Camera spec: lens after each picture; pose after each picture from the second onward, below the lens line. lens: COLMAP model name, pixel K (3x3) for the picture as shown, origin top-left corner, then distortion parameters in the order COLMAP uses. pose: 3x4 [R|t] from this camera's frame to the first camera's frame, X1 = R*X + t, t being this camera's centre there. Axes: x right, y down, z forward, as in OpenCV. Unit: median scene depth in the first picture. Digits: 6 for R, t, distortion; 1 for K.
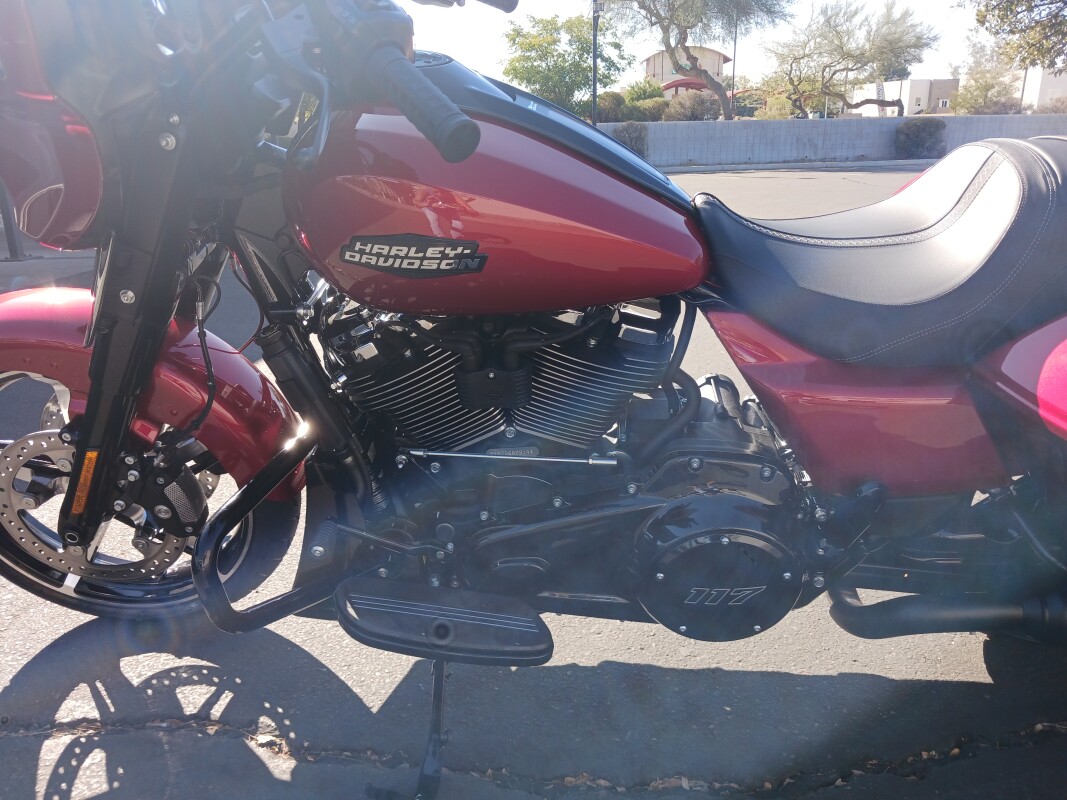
lens RADIAL K [[832.6, 0, 519.2], [0, 832.6, 404.2], [0, 0, 1]] dist [0.032830, -0.000961]
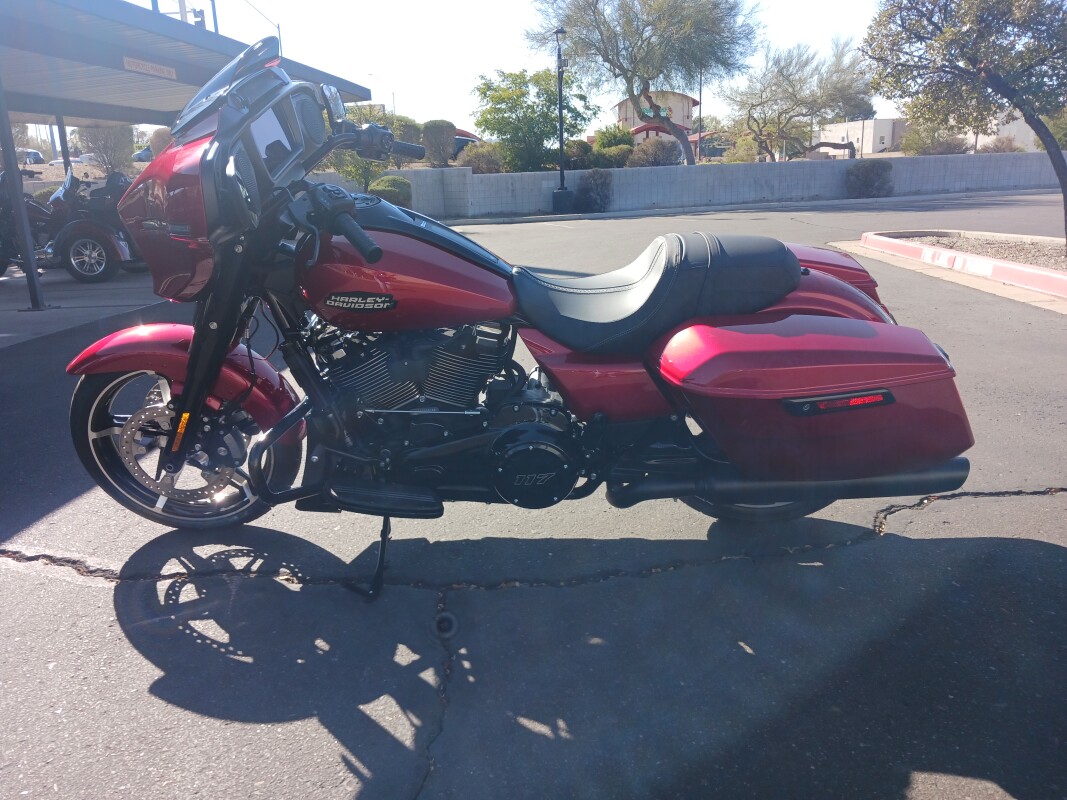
lens RADIAL K [[869.4, 0, 530.6], [0, 869.4, 405.3], [0, 0, 1]] dist [0.095979, -0.139848]
pose [[0.999486, -0.023641, 0.021657, 0.156399], [0.024702, 0.998437, -0.050135, 0.126888], [-0.020438, 0.050644, 0.998508, -0.747284]]
